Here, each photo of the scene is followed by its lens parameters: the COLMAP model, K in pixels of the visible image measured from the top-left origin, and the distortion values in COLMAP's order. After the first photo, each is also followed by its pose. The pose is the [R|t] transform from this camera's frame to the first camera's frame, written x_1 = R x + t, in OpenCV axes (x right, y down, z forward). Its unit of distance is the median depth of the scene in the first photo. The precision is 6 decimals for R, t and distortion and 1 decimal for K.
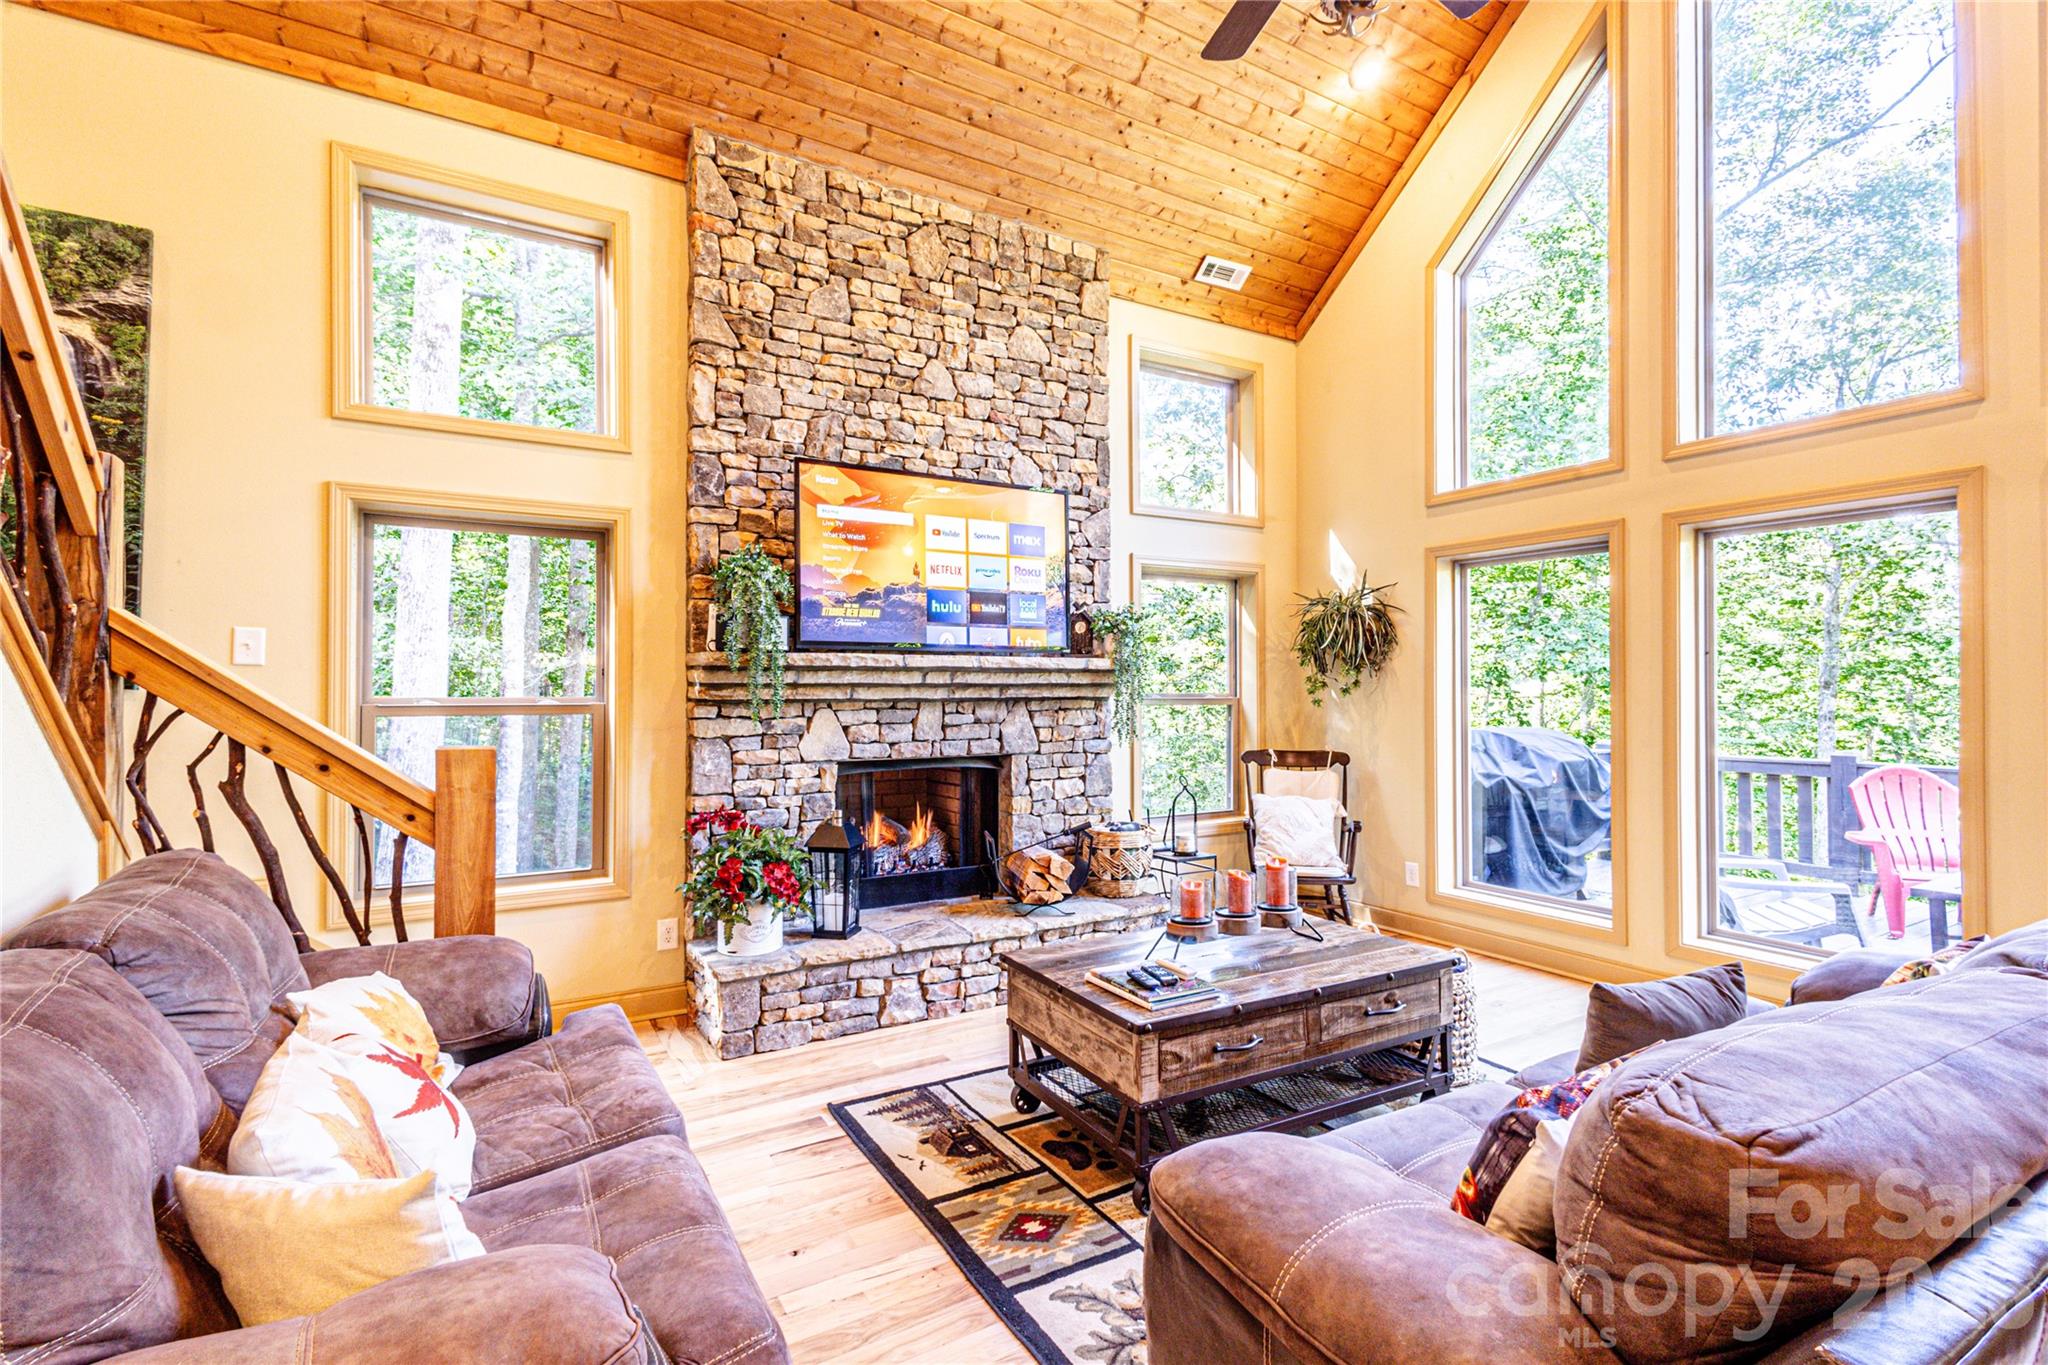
lens RADIAL K [[938.4, 0, 1021.5], [0, 938.4, 680.0], [0, 0, 1]] dist [0.011568, -0.003561]
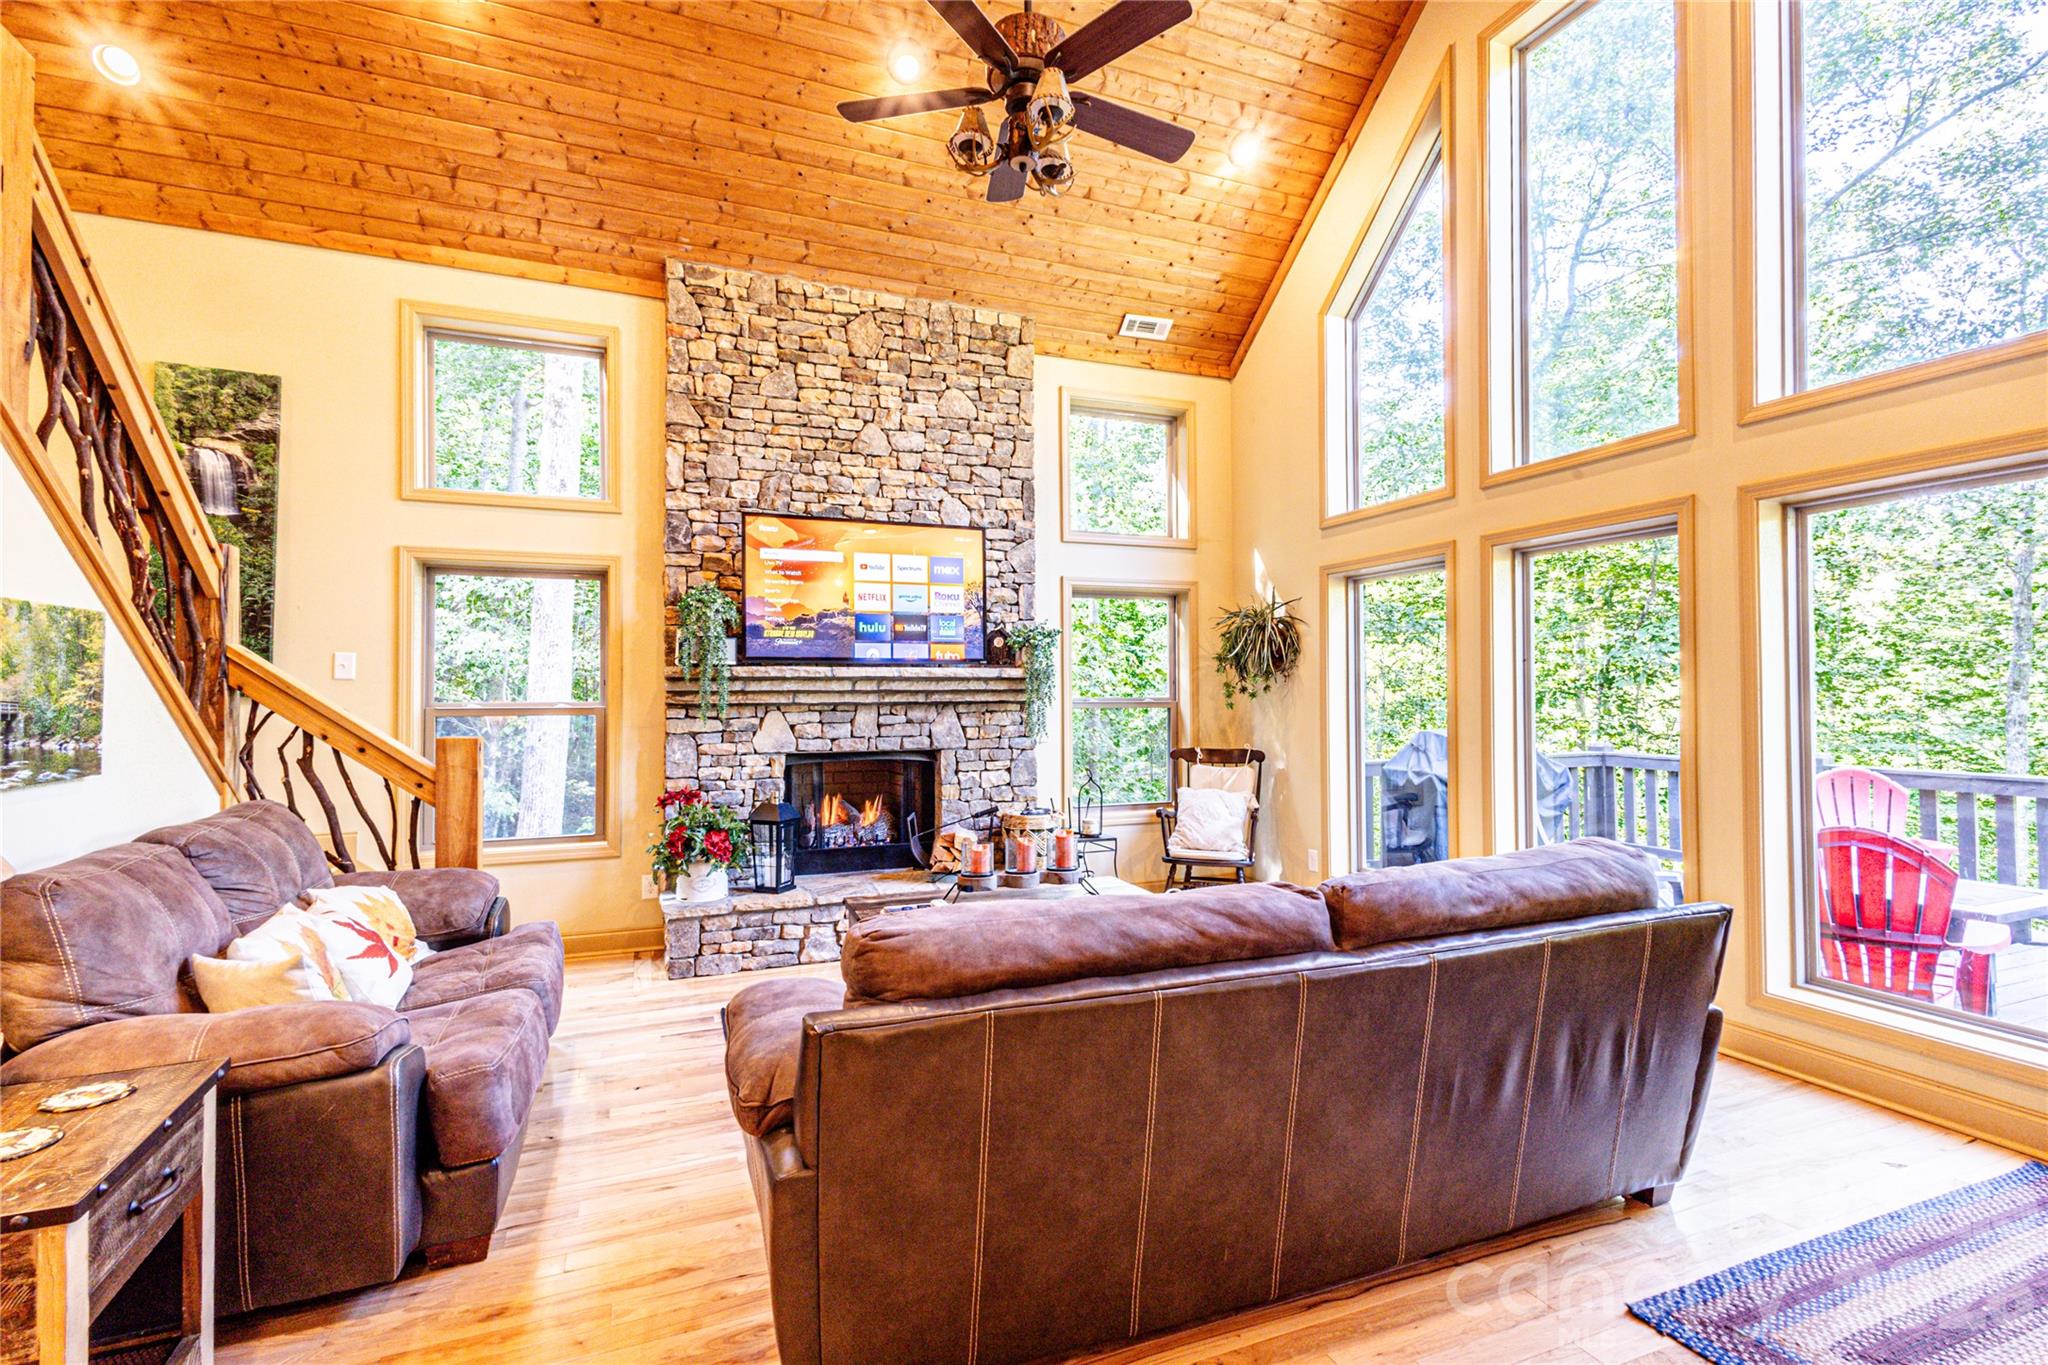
lens RADIAL K [[938.4, 0, 1024.5], [0, 938.4, 679.7], [0, 0, 1]] dist [0.011568, -0.003561]
pose [[0.988639, -0.005508, -0.150208, 0.301693], [0.004705, 0.999973, -0.005702, -0.002022], [0.150235, 0.004931, 0.988638, -0.178980]]
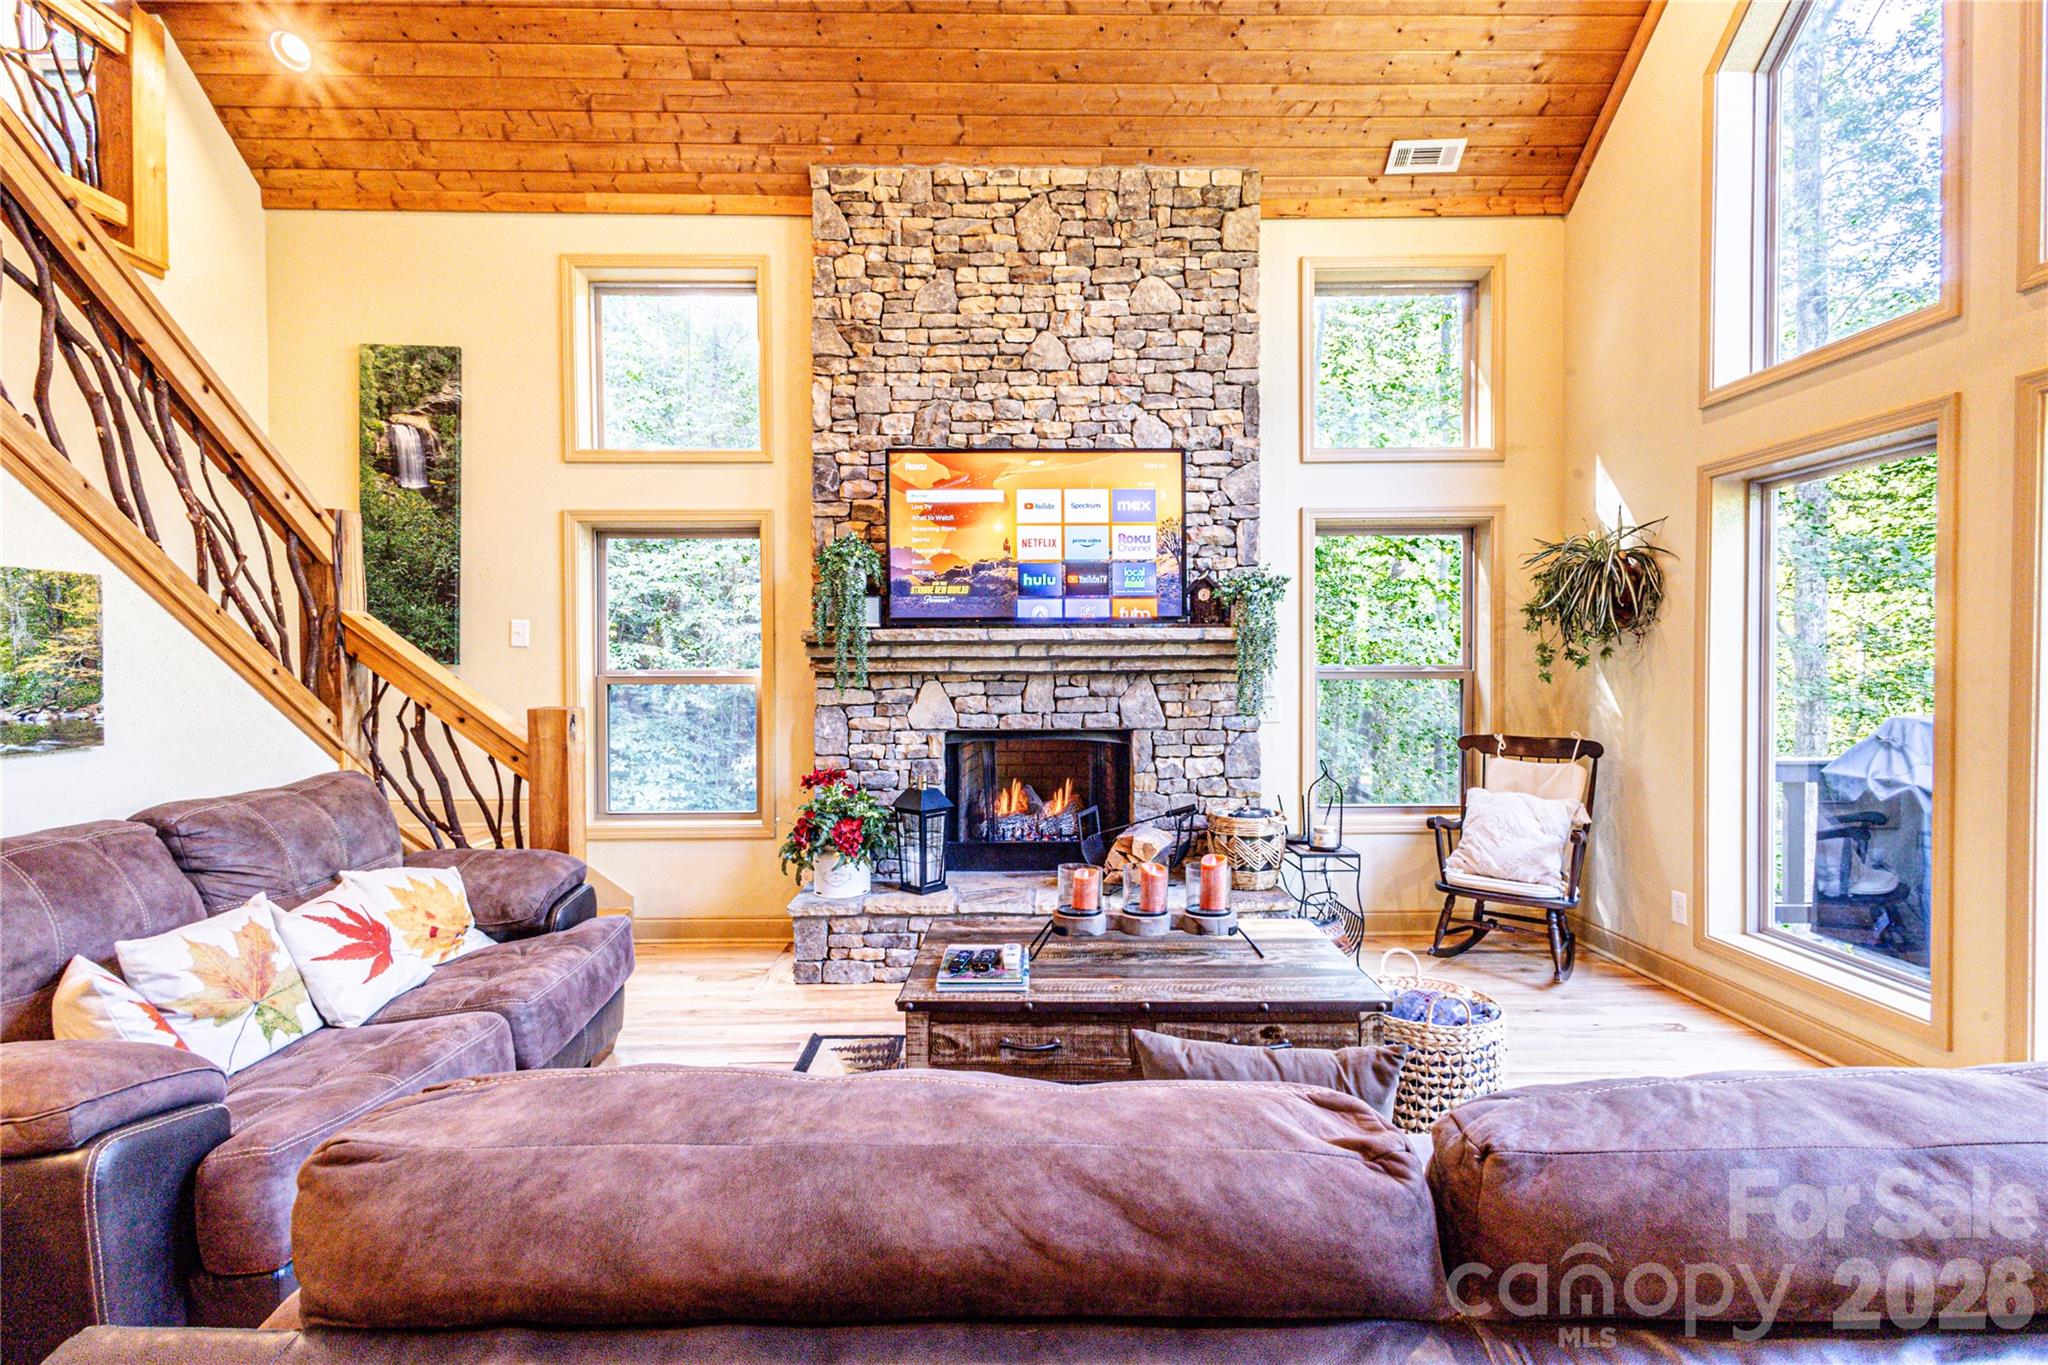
lens RADIAL K [[938.4, 0, 1021.8], [0, 938.4, 679.4], [0, 0, 1]] dist [0.011568, -0.003561]
pose [[0.869219, 0.005753, -0.494394, 0.404537], [0.008496, 0.999611, 0.026569, 0.001503], [0.494354, -0.027295, 0.868832, 0.118294]]
